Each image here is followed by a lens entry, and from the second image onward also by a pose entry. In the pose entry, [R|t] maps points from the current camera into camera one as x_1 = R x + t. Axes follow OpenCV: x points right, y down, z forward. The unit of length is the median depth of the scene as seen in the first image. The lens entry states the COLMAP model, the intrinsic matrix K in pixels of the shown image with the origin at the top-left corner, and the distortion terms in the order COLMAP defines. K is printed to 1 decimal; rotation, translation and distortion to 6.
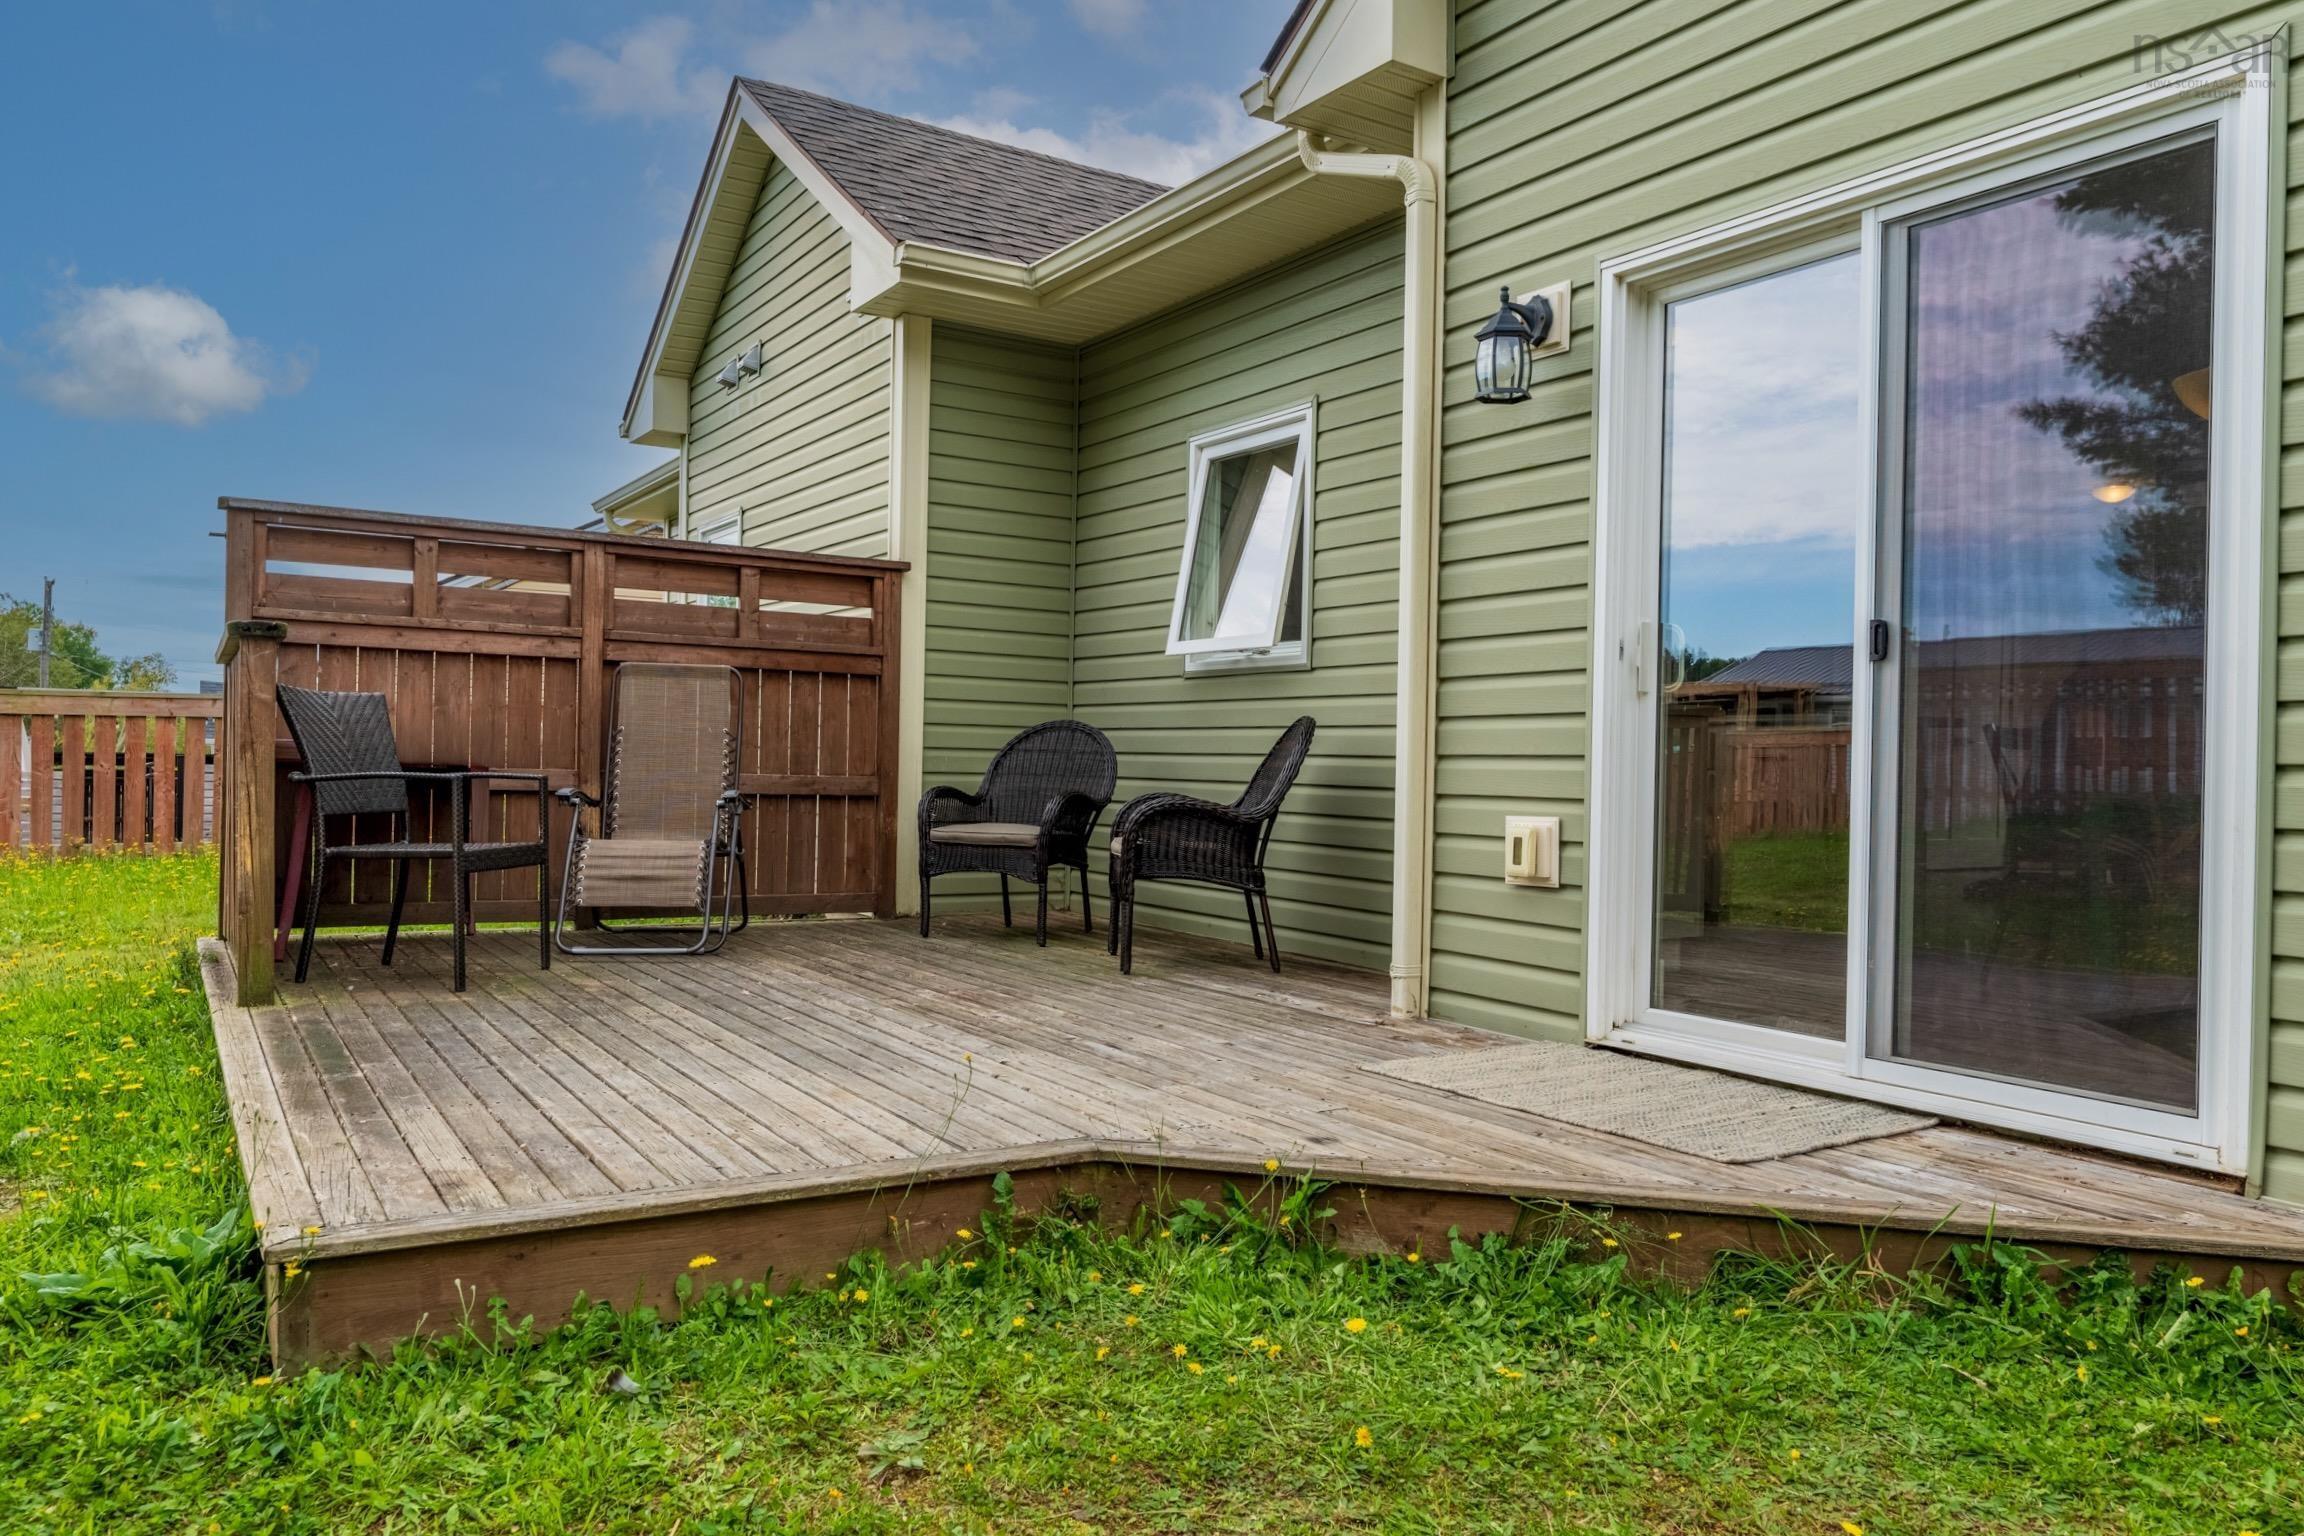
lens RADIAL K [[1579.5, 0, 1152.0], [0, 1579.5, 768.0], [0, 0, 1]] dist [0.001678, 0.002473]
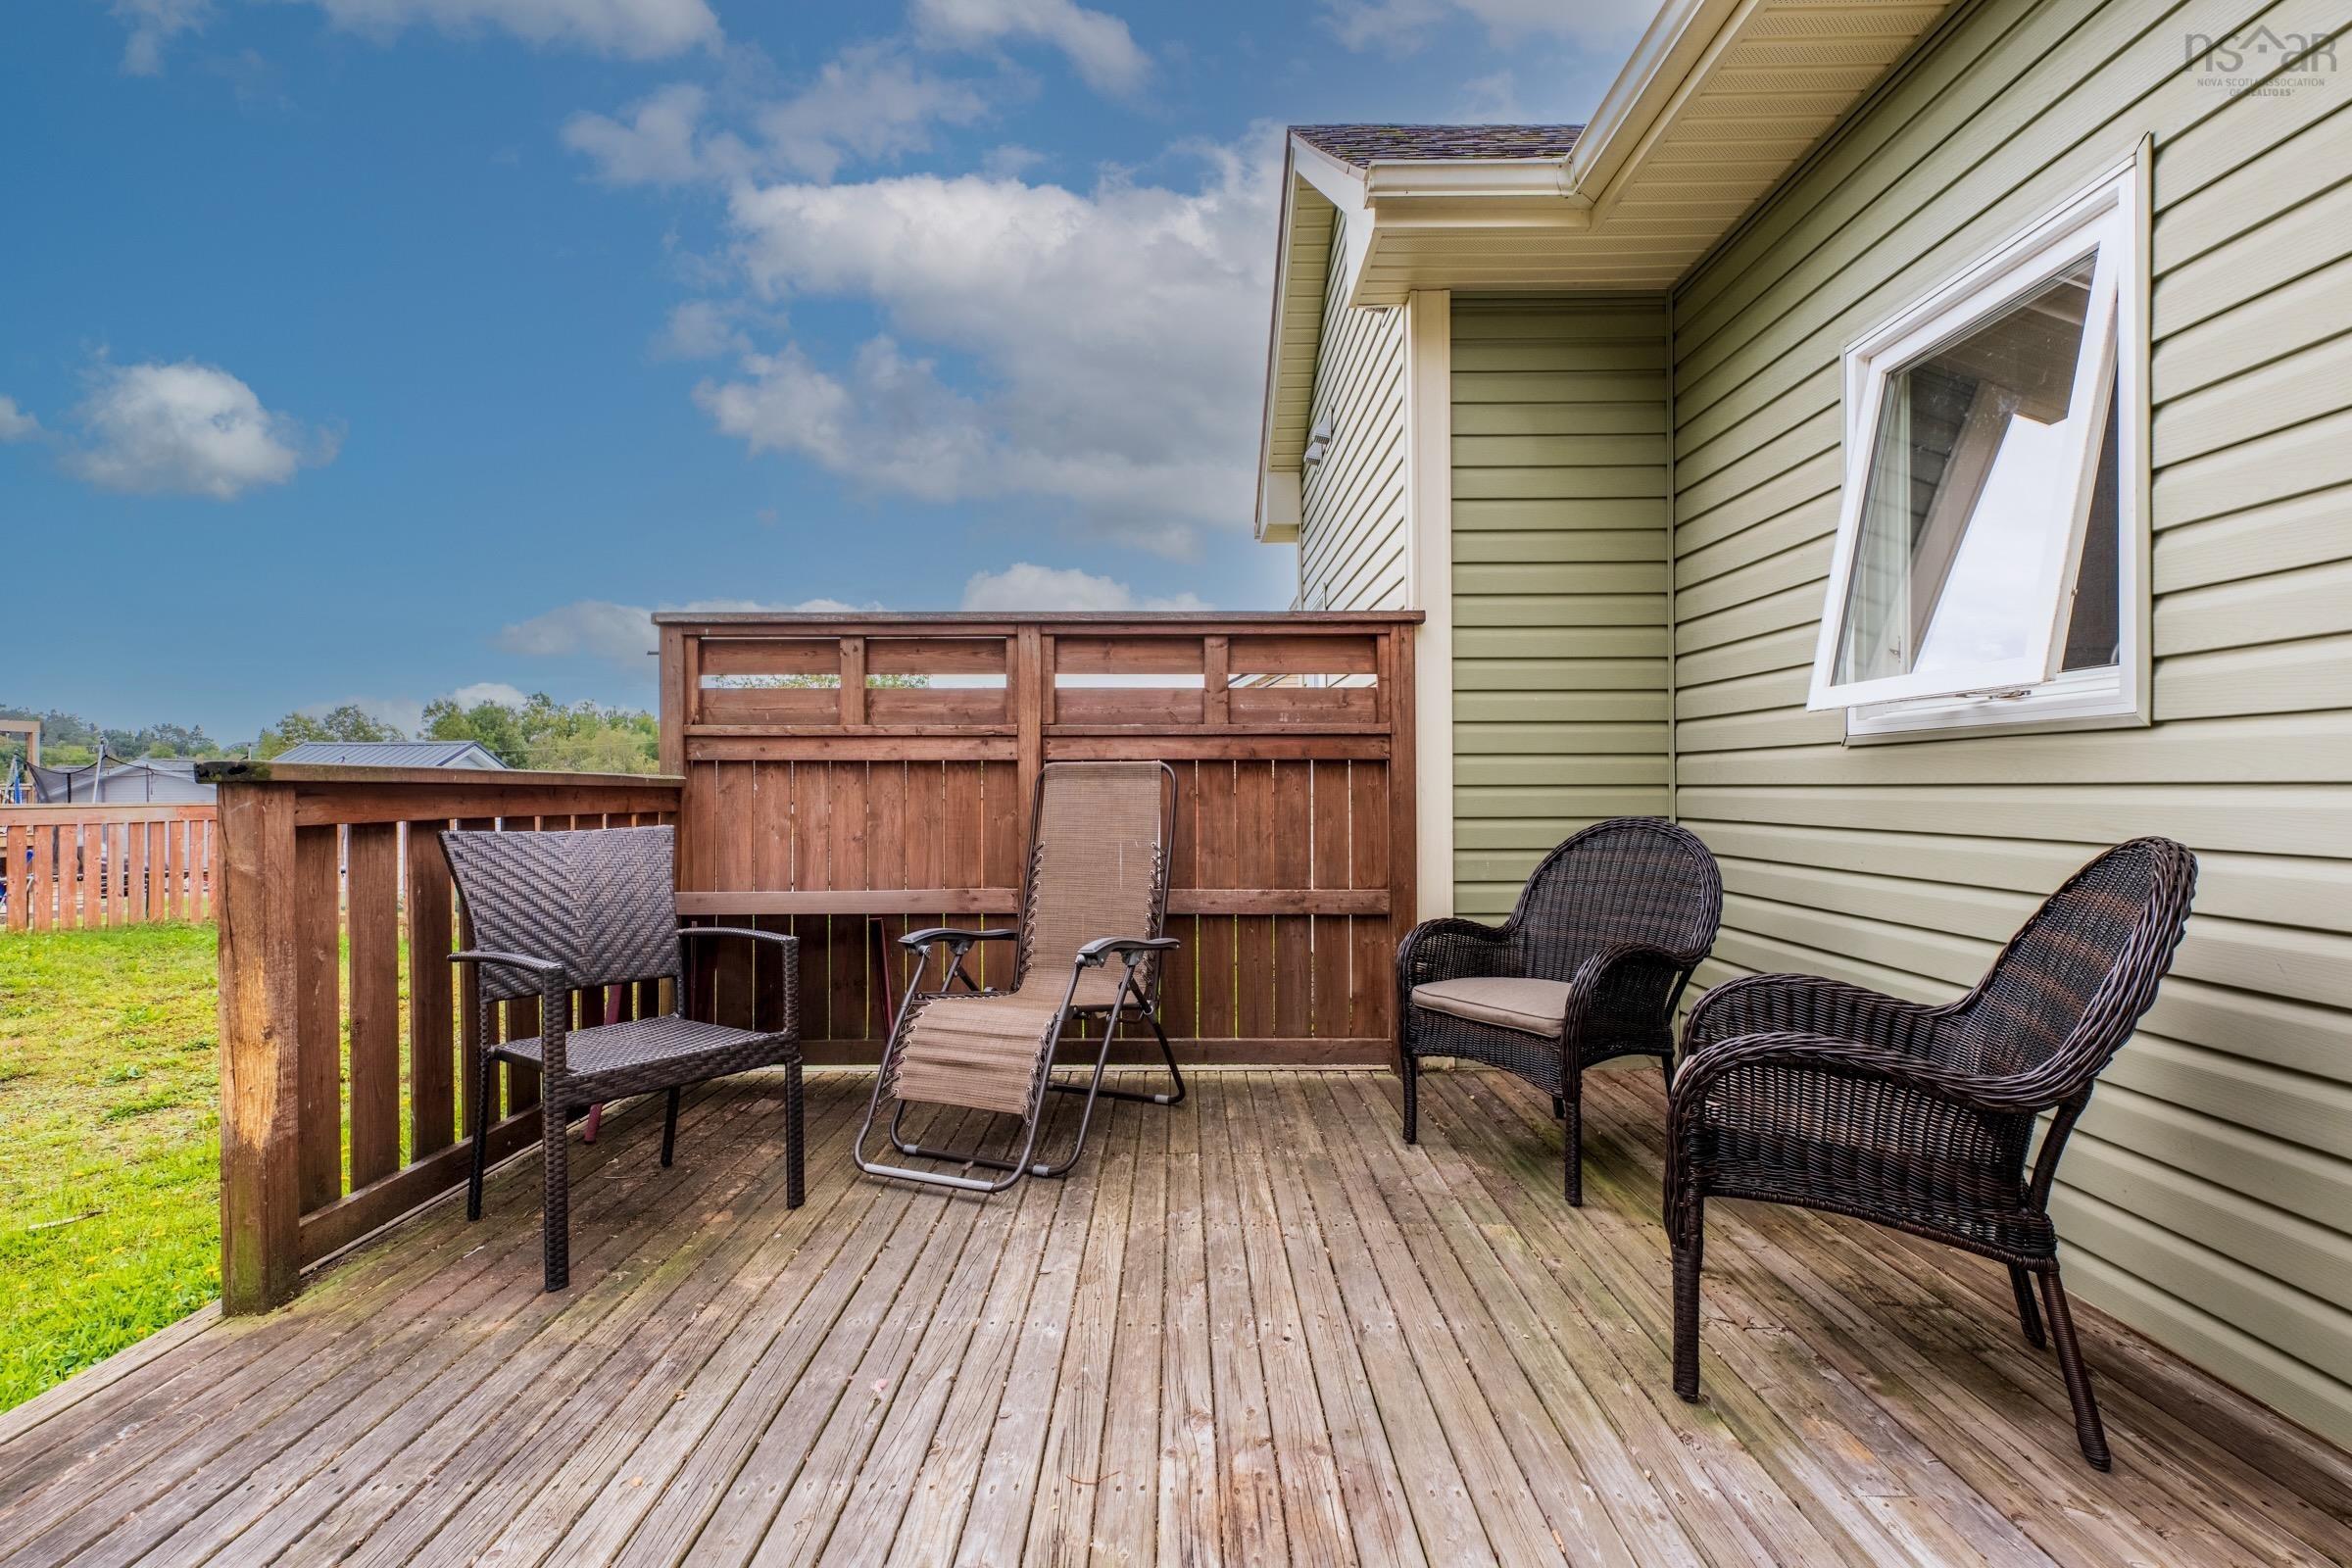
lens RADIAL K [[1086.0, 0, 1176.0], [0, 1086.0, 784.0], [0, 0, 1]] dist [0.007321, 0.000875]
pose [[0.841135, -0.028188, -0.540090, 0.030651], [0.021706, 0.999596, -0.018364, -0.042881], [0.540389, 0.003723, 0.841407, 0.541096]]
